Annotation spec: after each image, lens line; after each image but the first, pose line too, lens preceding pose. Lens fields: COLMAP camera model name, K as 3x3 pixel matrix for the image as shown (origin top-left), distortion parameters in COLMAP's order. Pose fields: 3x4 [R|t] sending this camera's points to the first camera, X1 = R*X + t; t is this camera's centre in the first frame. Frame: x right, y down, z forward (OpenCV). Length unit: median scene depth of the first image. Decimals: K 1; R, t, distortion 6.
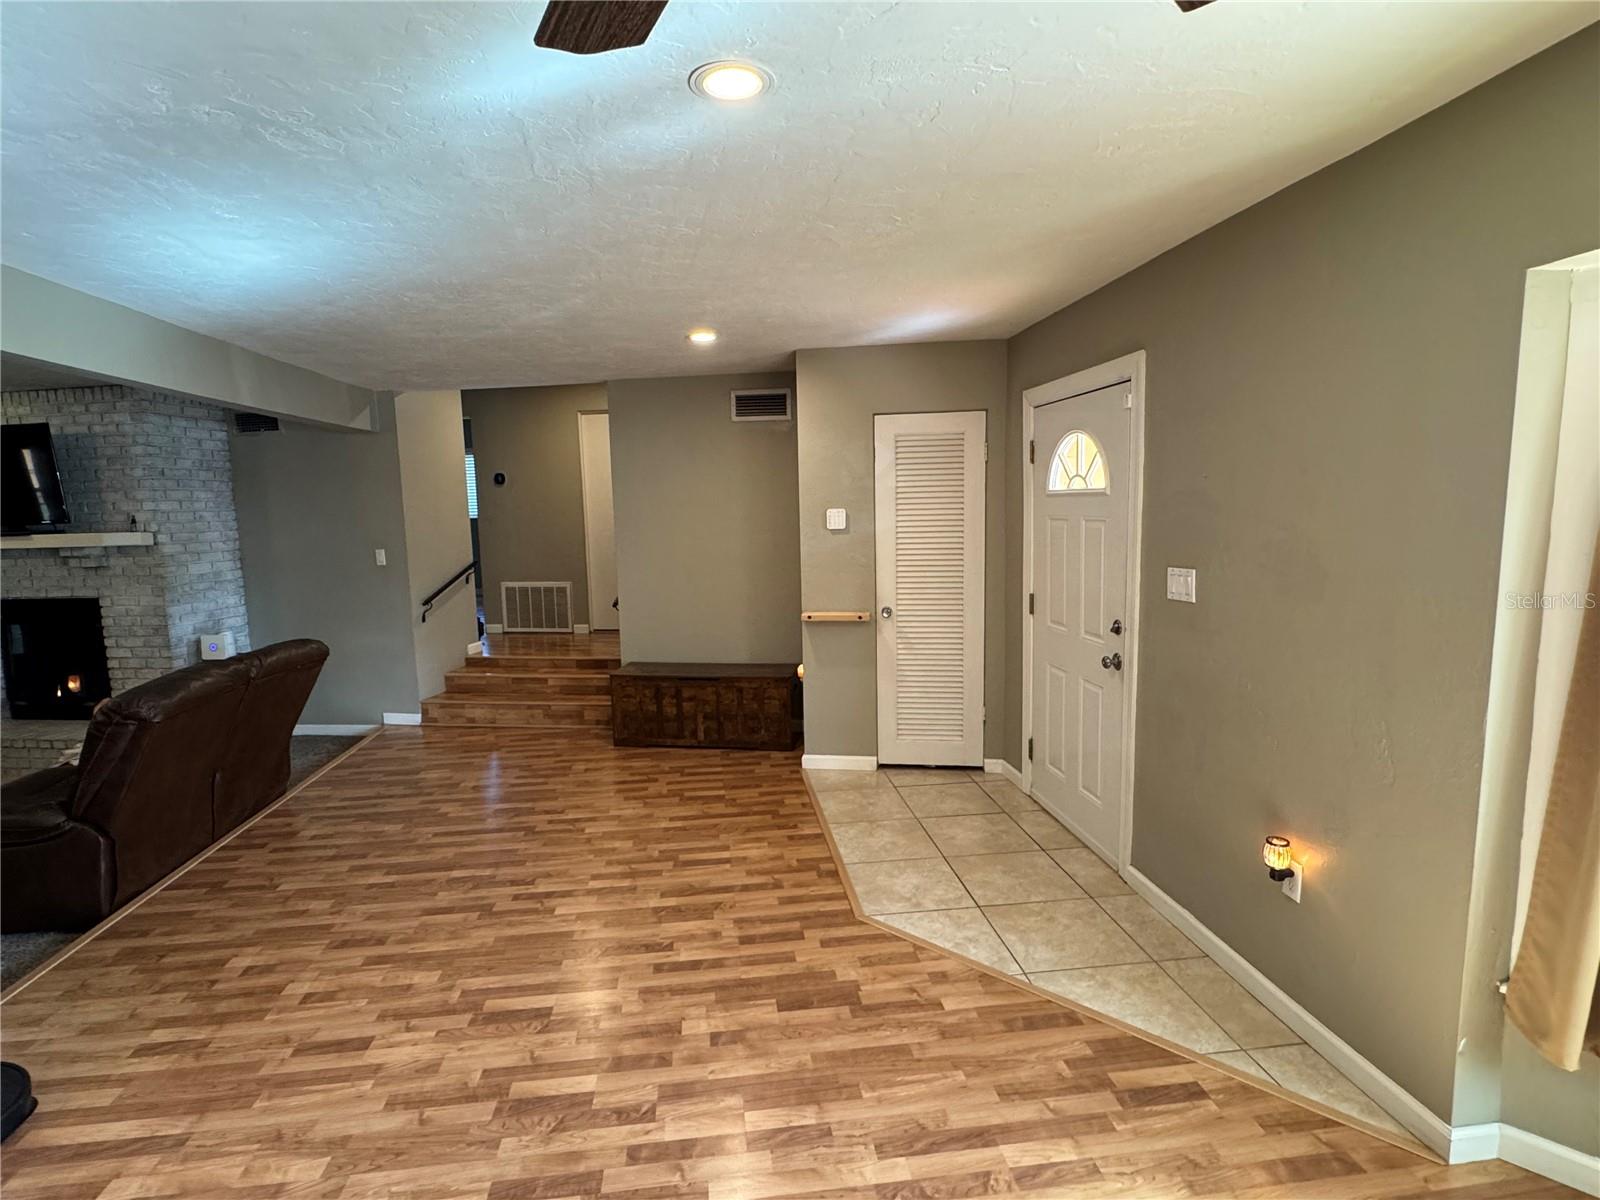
lens RADIAL K [[827.7, 0, 800.3], [0, 827.7, 601.5], [0, 0, 1]] dist [0.001130, 0.000600]
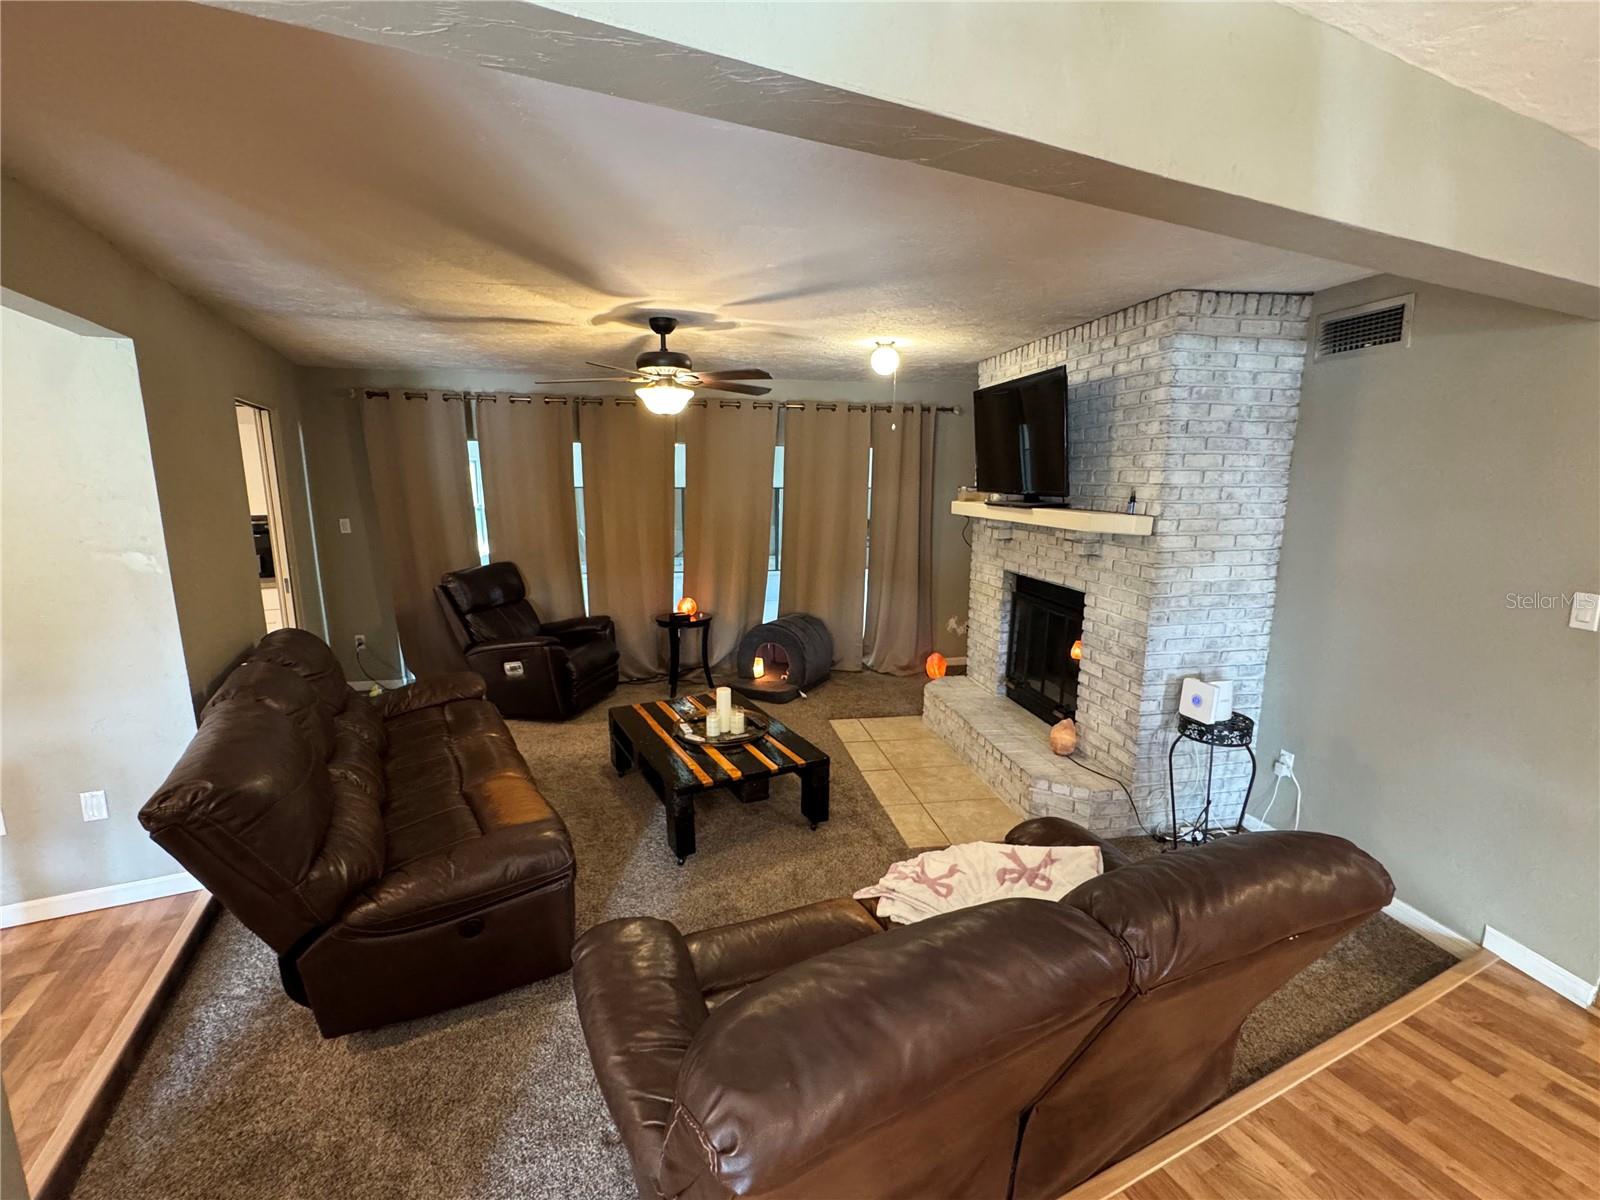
lens RADIAL K [[695.4, 0, 796.3], [0, 695.4, 600.2], [0, 0, 1]] dist [0.000910, 0.000015]
pose [[0.313828, 0.197776, -0.928653, -0.325451], [-0.124117, 0.978218, 0.166388, -0.074400], [0.941332, 0.063045, 0.331540, 0.532787]]
